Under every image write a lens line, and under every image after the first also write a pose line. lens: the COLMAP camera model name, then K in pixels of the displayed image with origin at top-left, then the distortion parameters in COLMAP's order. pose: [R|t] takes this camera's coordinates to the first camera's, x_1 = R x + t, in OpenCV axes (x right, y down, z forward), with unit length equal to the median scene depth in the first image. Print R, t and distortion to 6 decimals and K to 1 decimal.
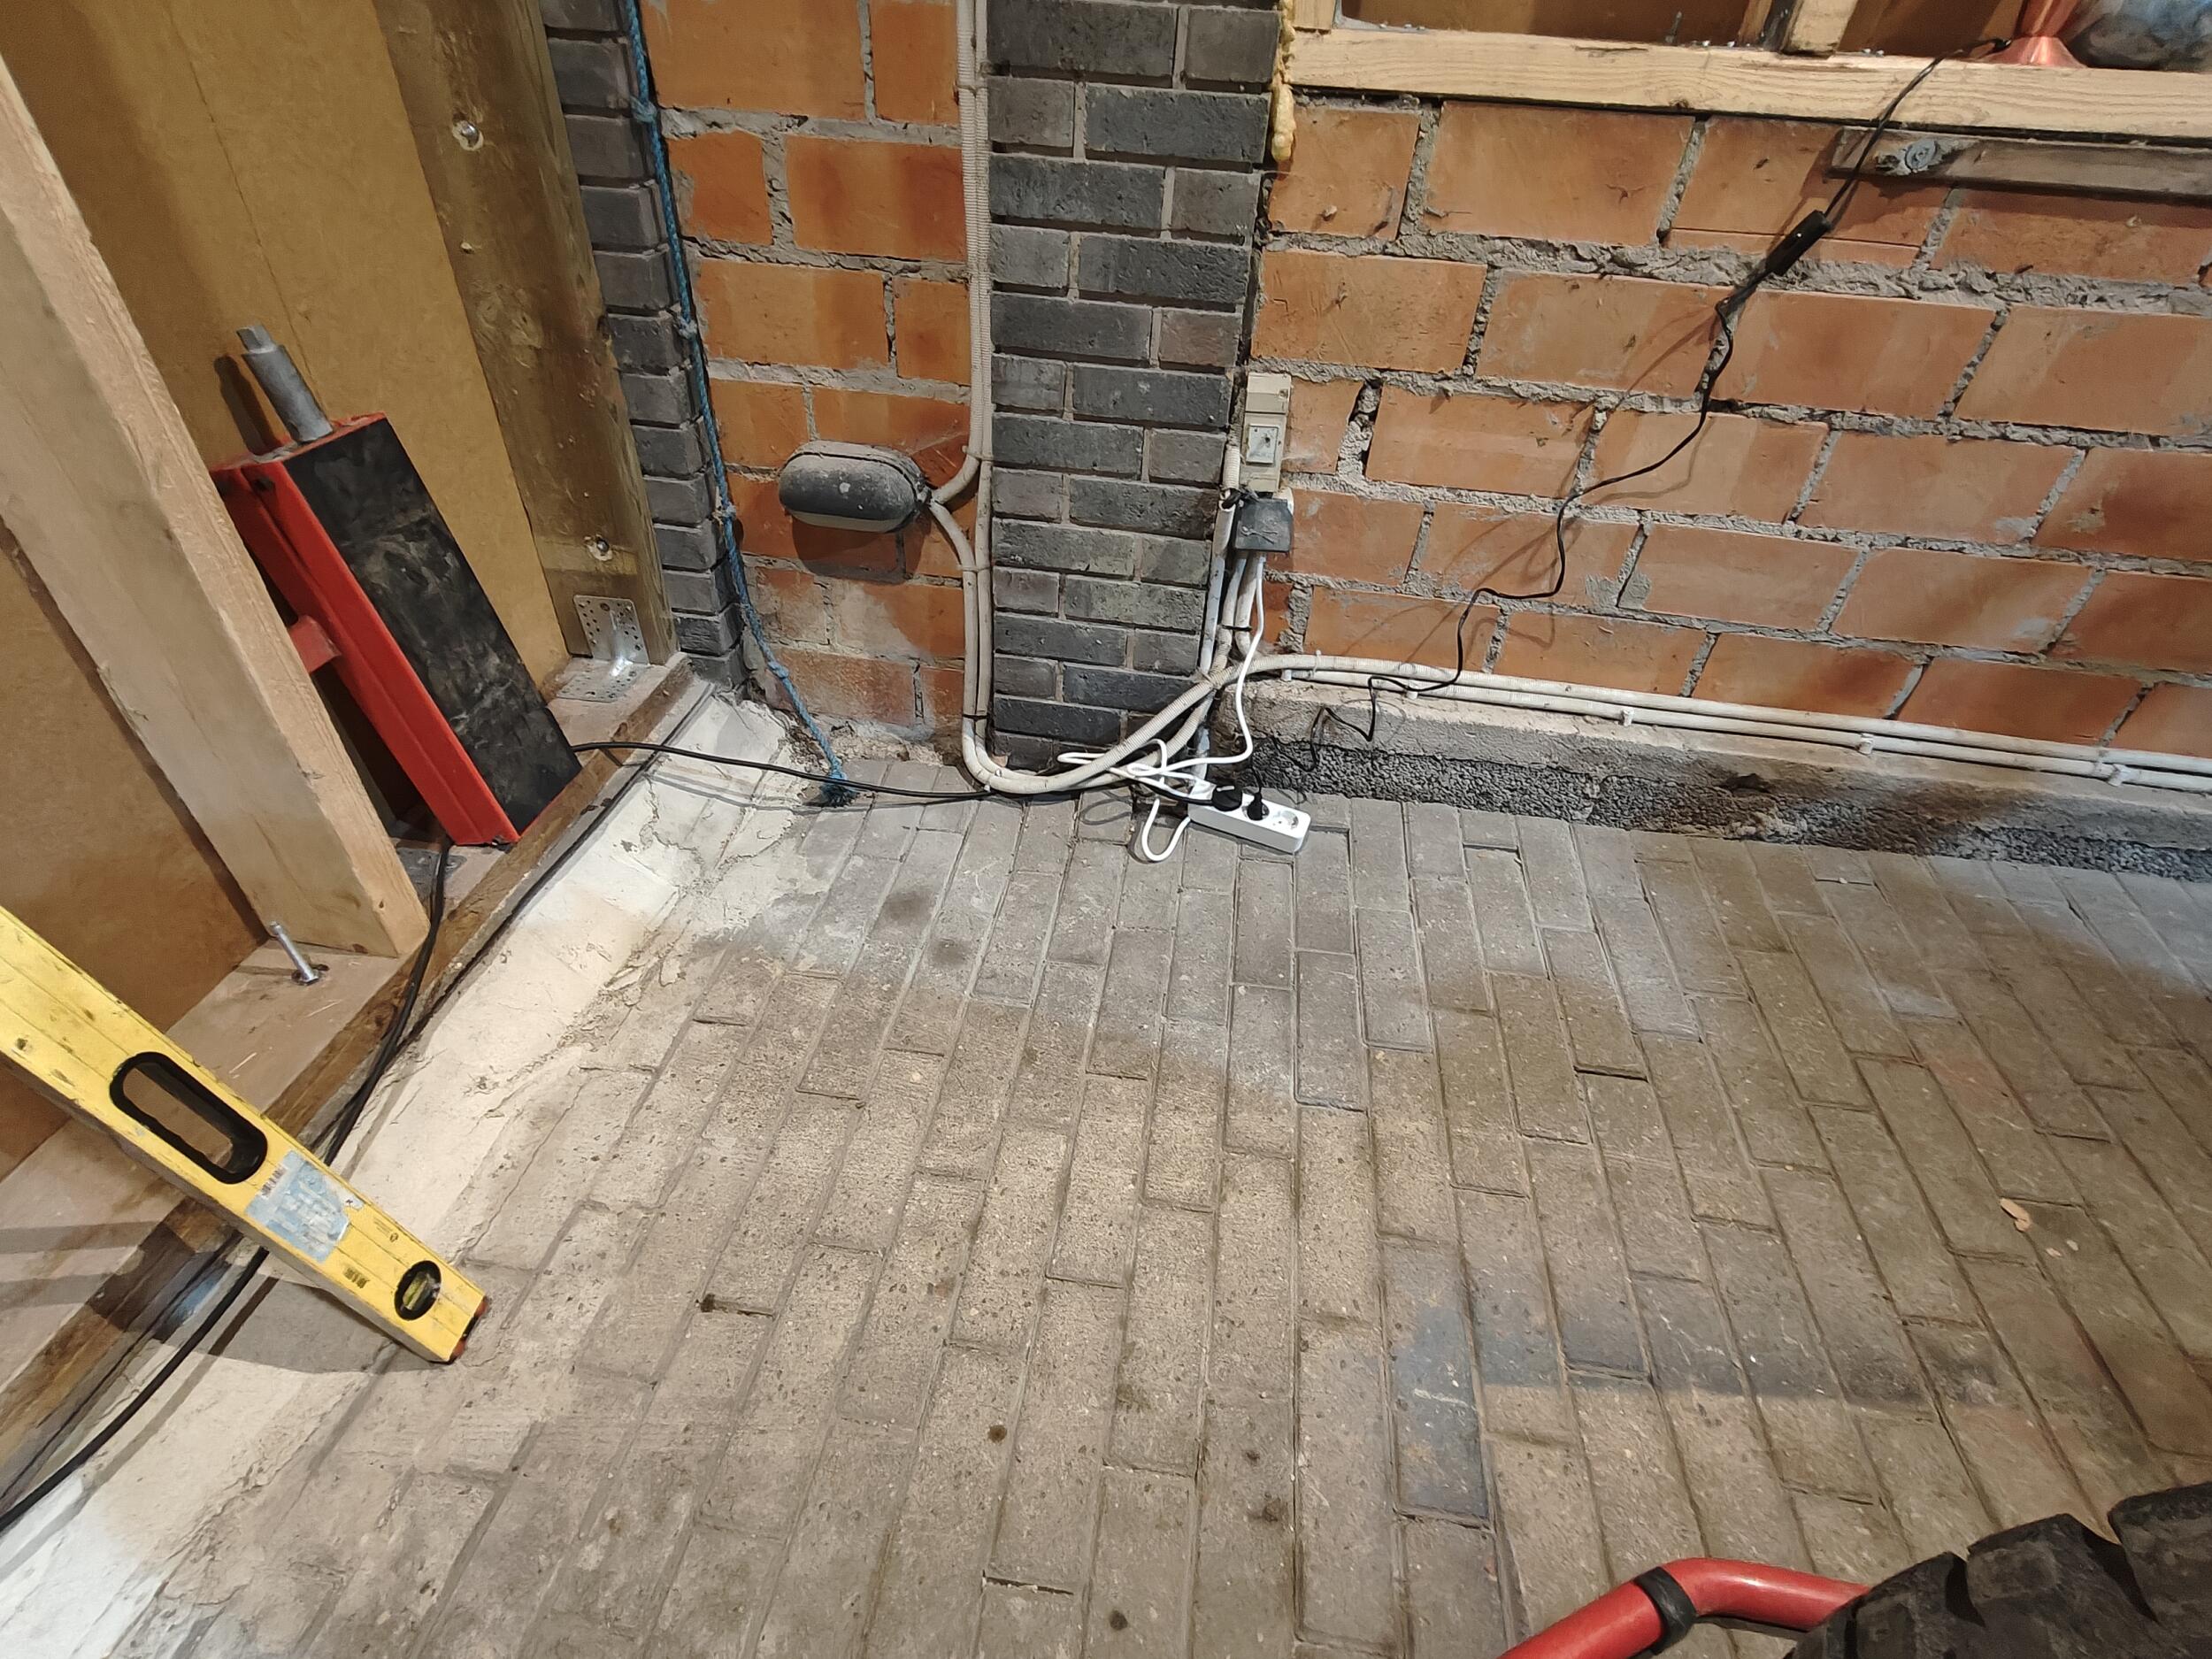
lens RADIAL K [[1042.0, 0, 1095.8], [0, 1042.0, 813.5], [0, 0, 1]] dist [0.004115, 0.000789]
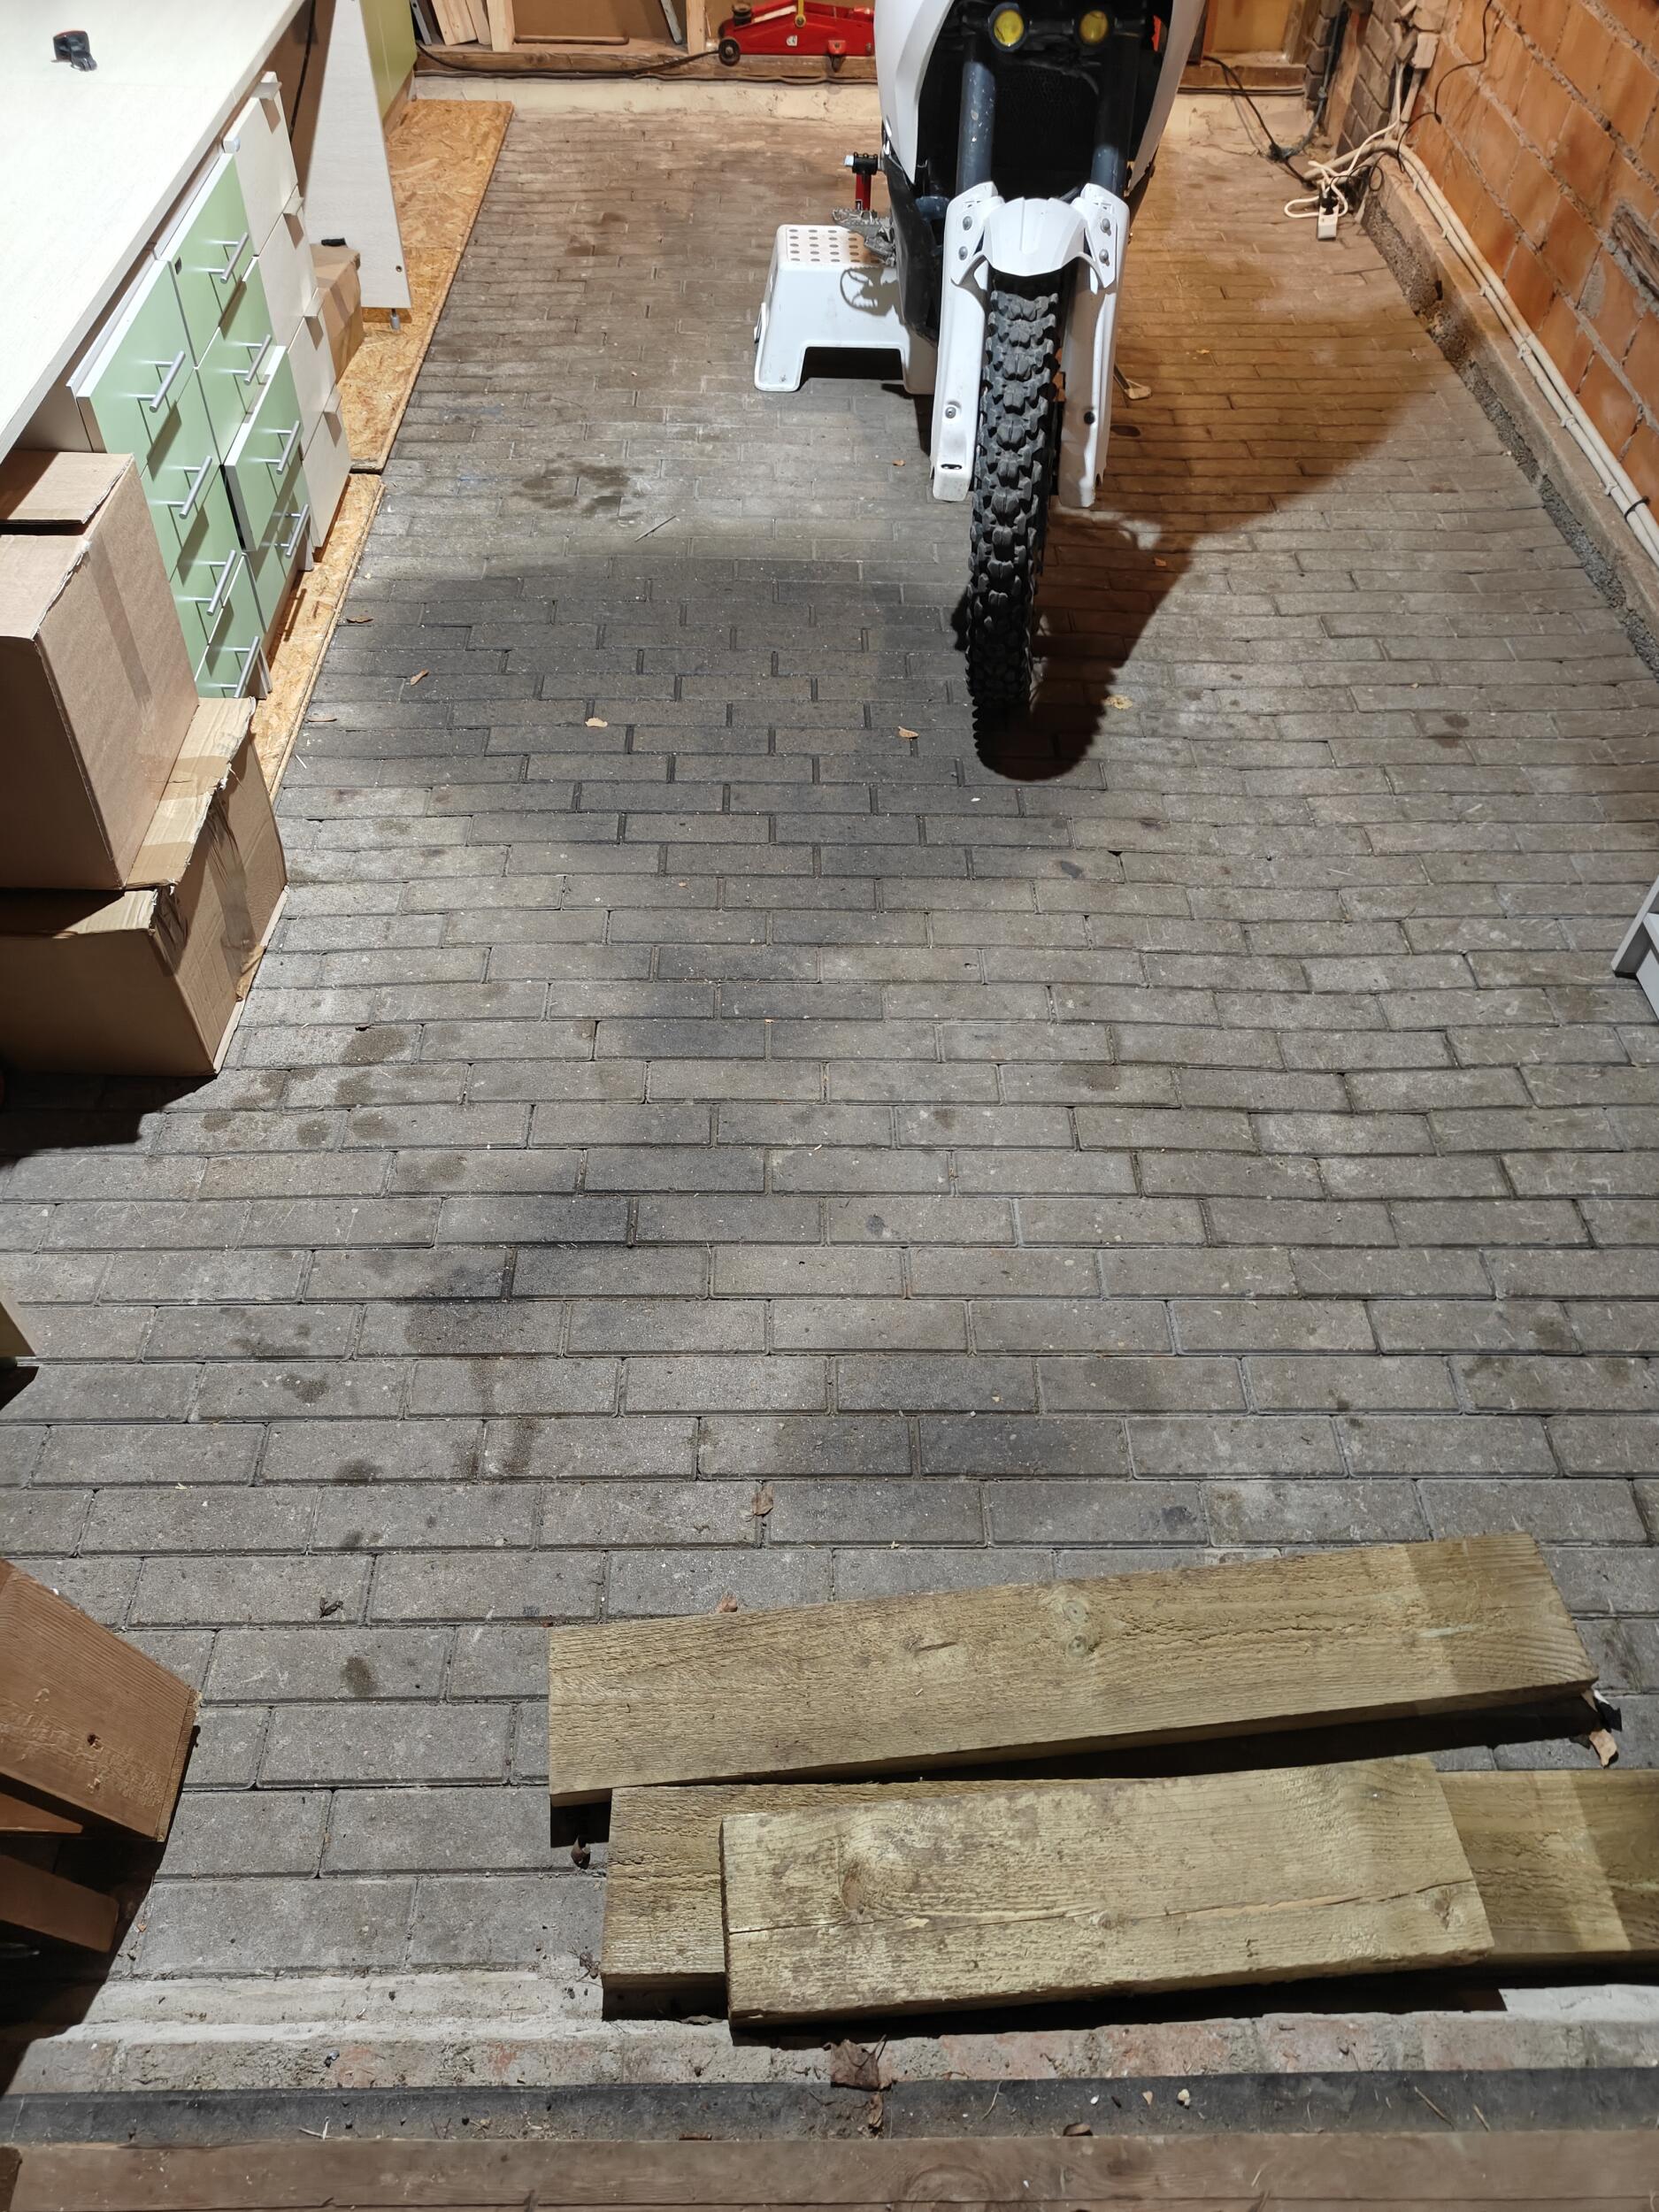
lens RADIAL K [[1584.7, 0, 829.5], [0, 1584.7, 1106.0], [0, 0, 1]] dist [0.008462, 0.005224]
pose [[0.171294, 0.724862, -0.667258, 3.587510], [-0.633206, 0.599862, 0.489097, 0.151516], [0.754791, 0.338732, 0.561740, -0.883781]]
